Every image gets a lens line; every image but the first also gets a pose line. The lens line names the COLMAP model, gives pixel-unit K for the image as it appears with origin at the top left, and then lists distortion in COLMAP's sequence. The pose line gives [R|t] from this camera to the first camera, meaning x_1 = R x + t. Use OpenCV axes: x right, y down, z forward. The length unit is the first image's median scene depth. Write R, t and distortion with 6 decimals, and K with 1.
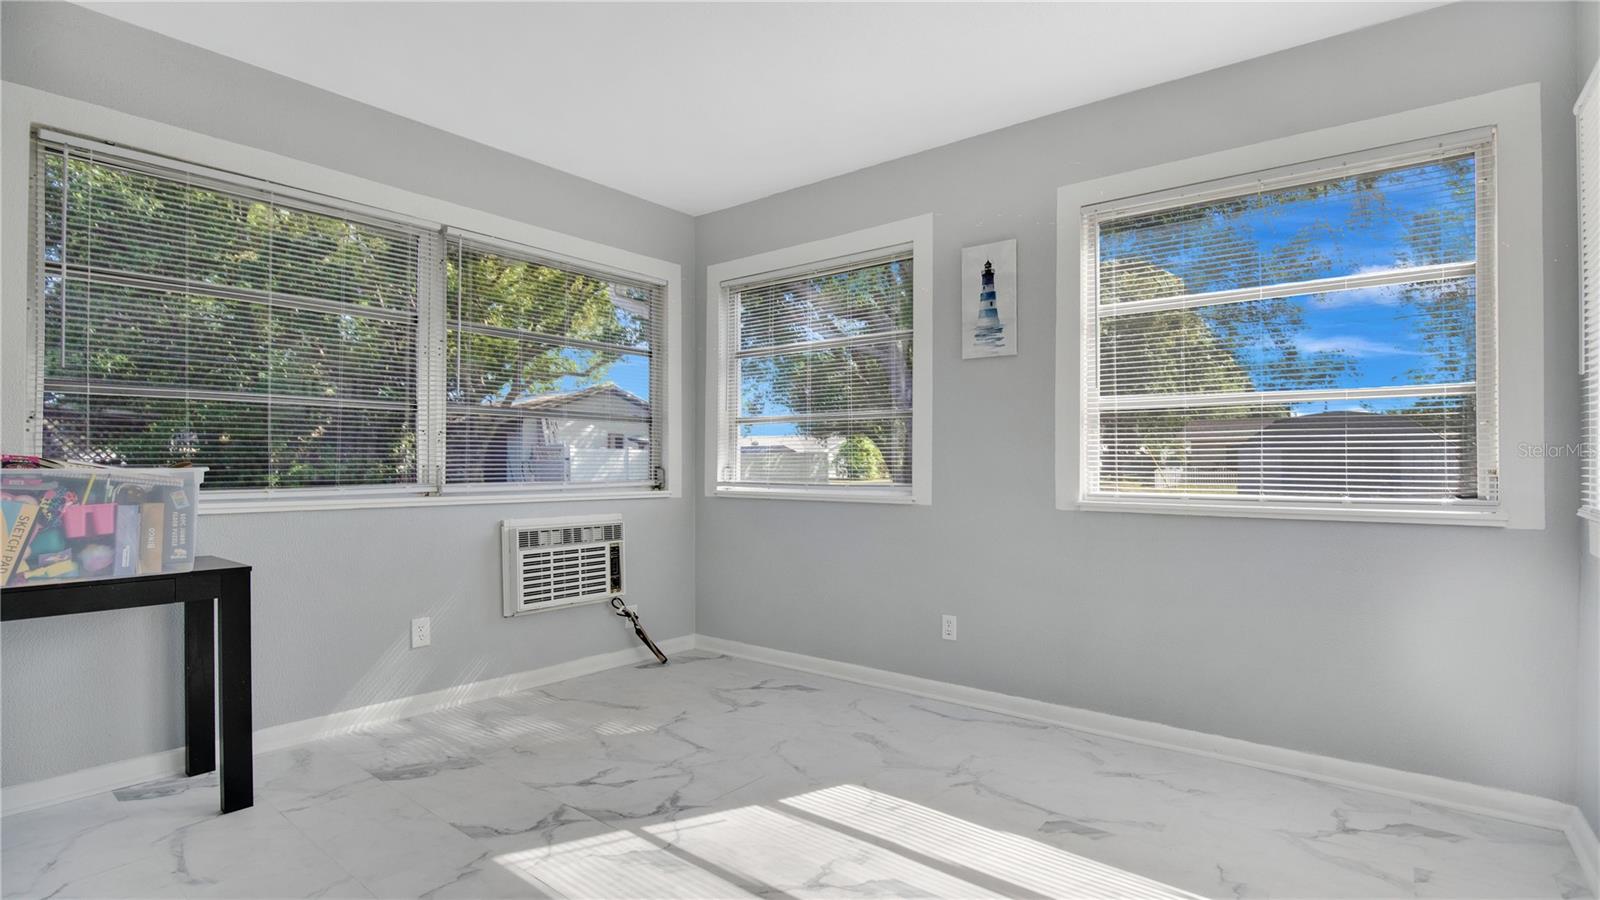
lens RADIAL K [[754.0, 0, 809.3], [0, 754.0, 454.7], [0, 0, 1]] dist [-0.022756, 0.000398]
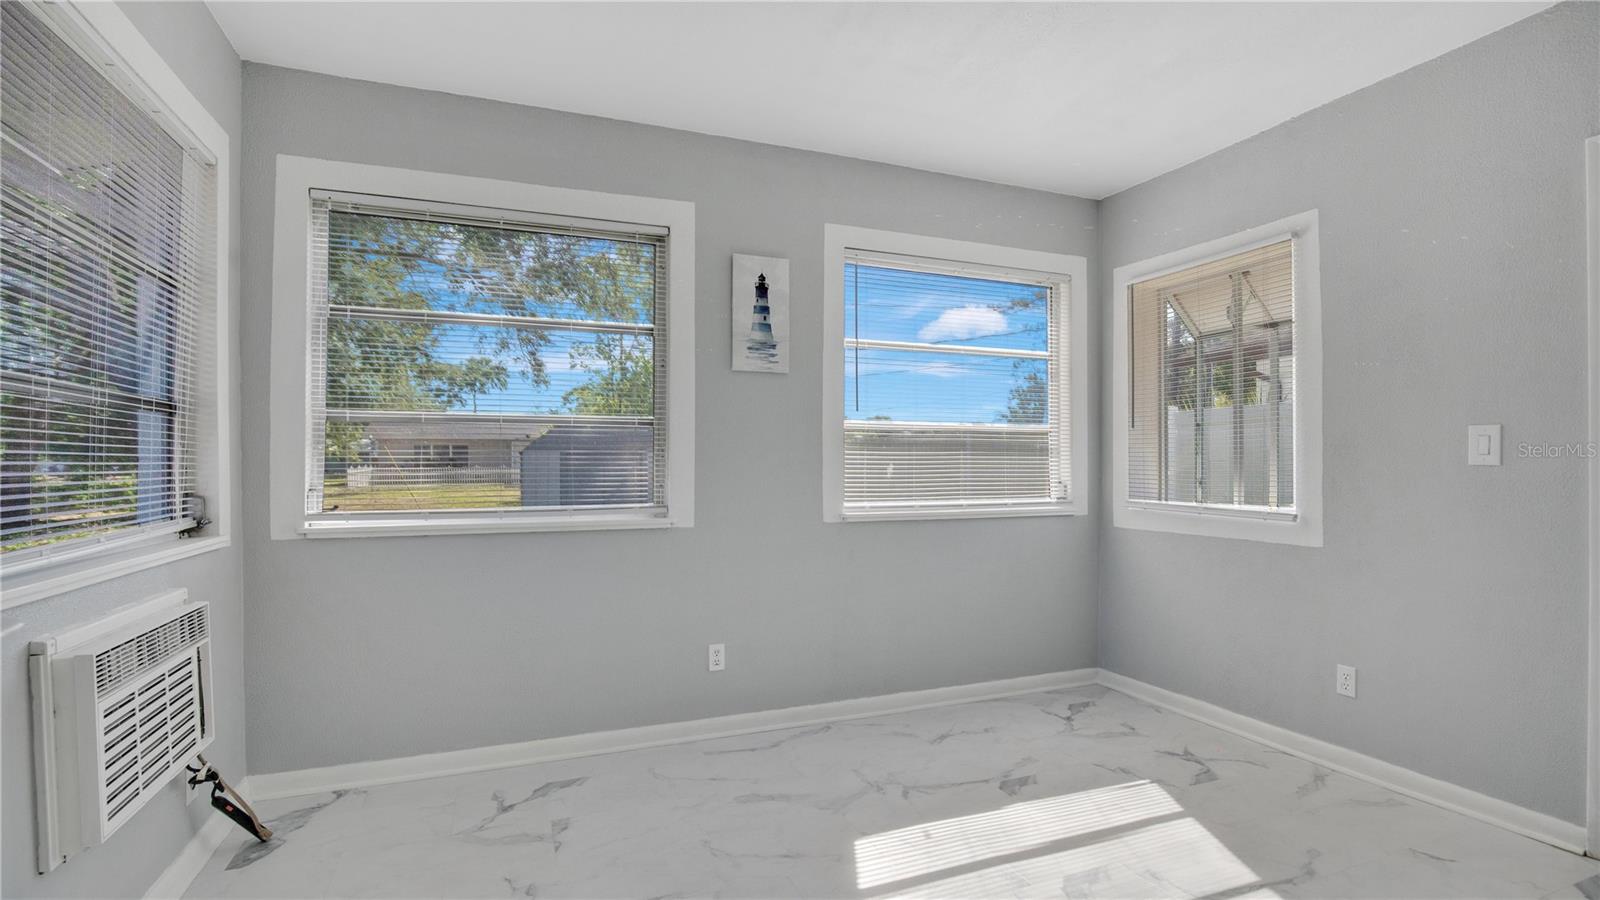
lens RADIAL K [[754.0, 0, 809.3], [0, 754.0, 454.7], [0, 0, 1]] dist [-0.022756, 0.000398]
pose [[0.498046, 0.006320, 0.867127, -0.582111], [-0.010557, 0.999944, -0.001225, -0.021227], [-0.867086, -0.008545, 0.498085, 0.455144]]
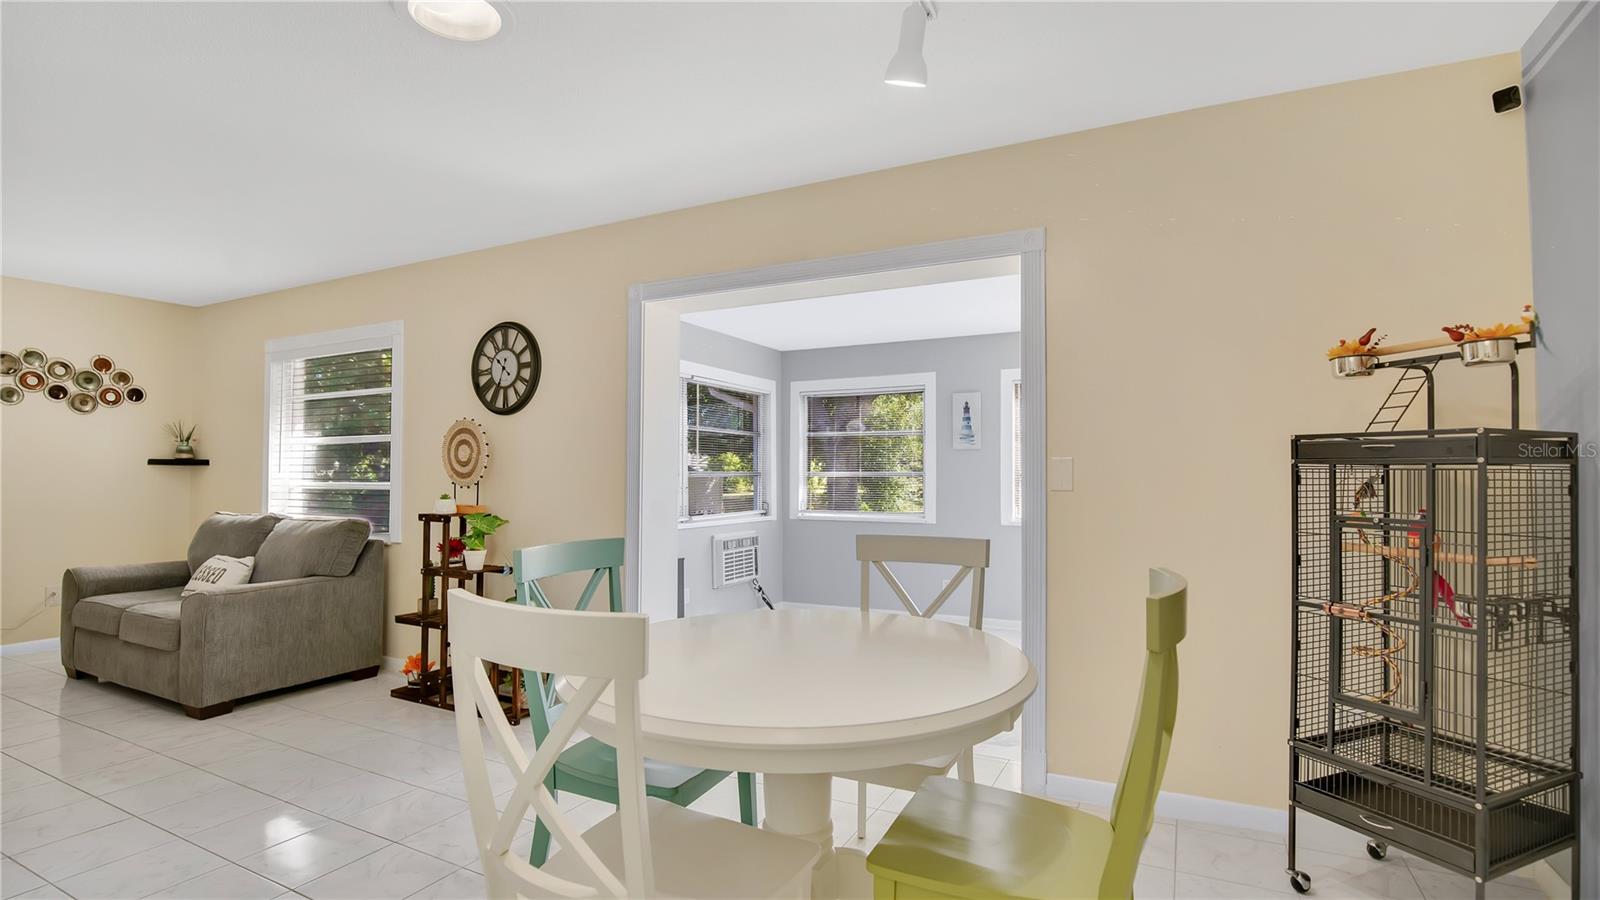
lens RADIAL K [[754.0, 0, 809.3], [0, 754.0, 454.7], [0, 0, 1]] dist [-0.022756, 0.000398]
pose [[0.982074, 0.003712, 0.188459, -0.551156], [-0.000803, 0.999879, -0.015511, -0.084128], [-0.188494, 0.015081, 0.981959, -0.888661]]
